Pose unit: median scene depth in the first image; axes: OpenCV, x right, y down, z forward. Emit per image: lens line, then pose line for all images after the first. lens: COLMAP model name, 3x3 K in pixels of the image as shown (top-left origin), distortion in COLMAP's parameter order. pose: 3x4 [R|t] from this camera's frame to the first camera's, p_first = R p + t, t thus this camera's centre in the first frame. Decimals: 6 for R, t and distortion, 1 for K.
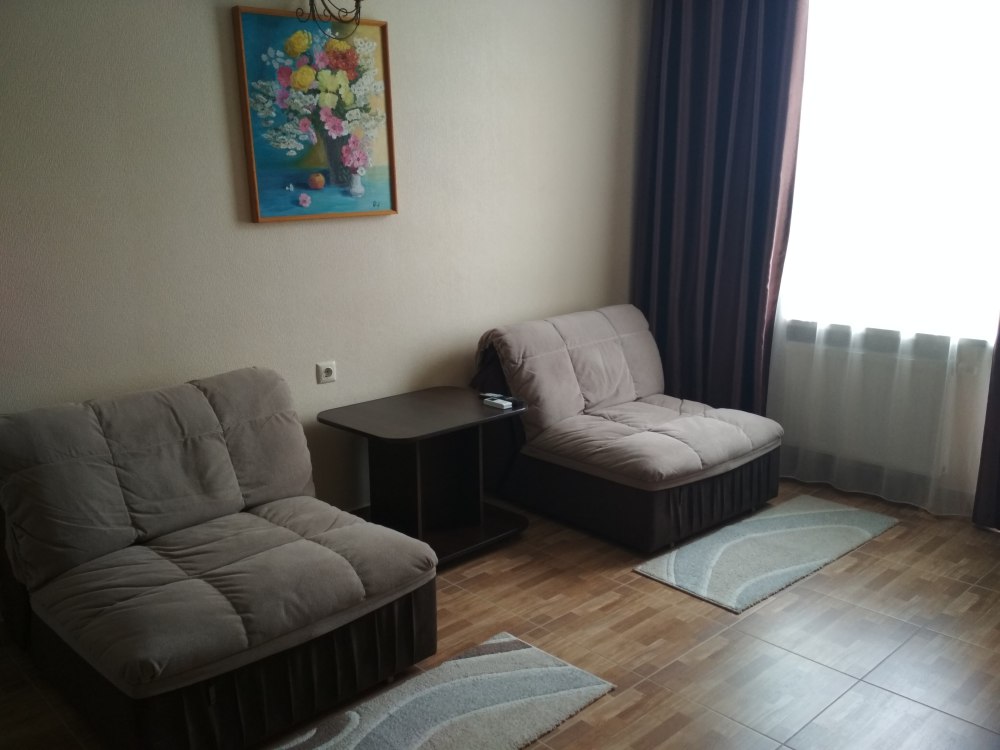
lens RADIAL K [[891.5, 0, 504.0], [0, 891.5, 373.4], [0, 0, 1]] dist [0.120148, -0.240270]
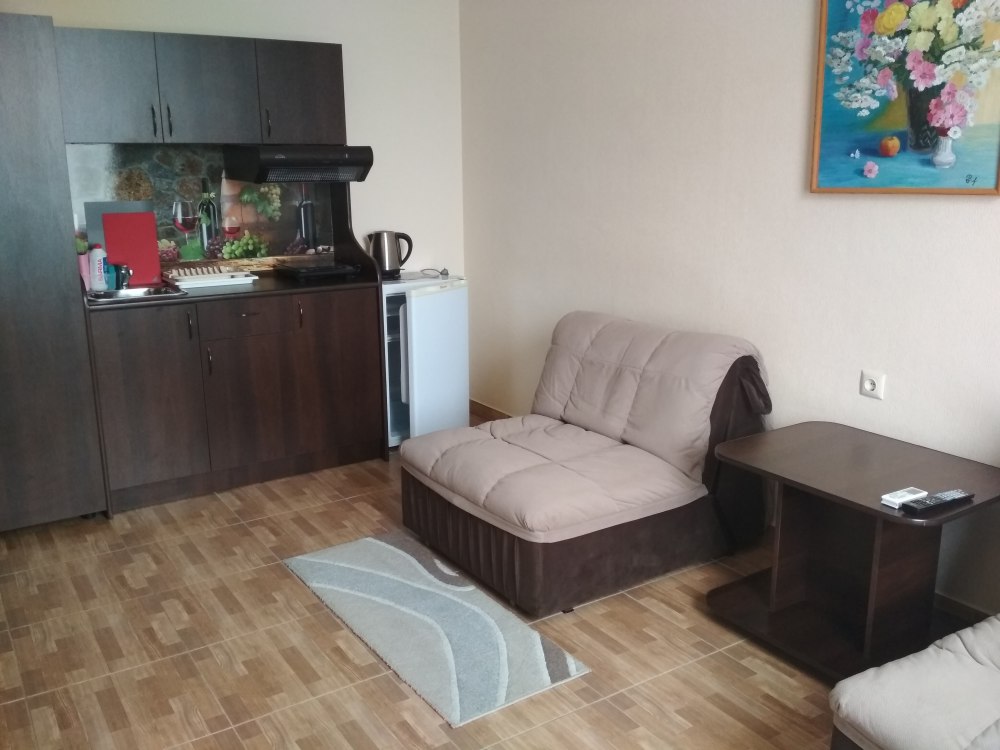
lens RADIAL K [[891.5, 0, 504.0], [0, 891.5, 373.4], [0, 0, 1]] dist [0.120148, -0.240270]
pose [[-0.180127, 0.245672, -0.952470, 0.675184], [-0.198504, 0.939307, 0.279818, -0.183662], [0.963406, 0.239472, -0.120428, 0.826350]]
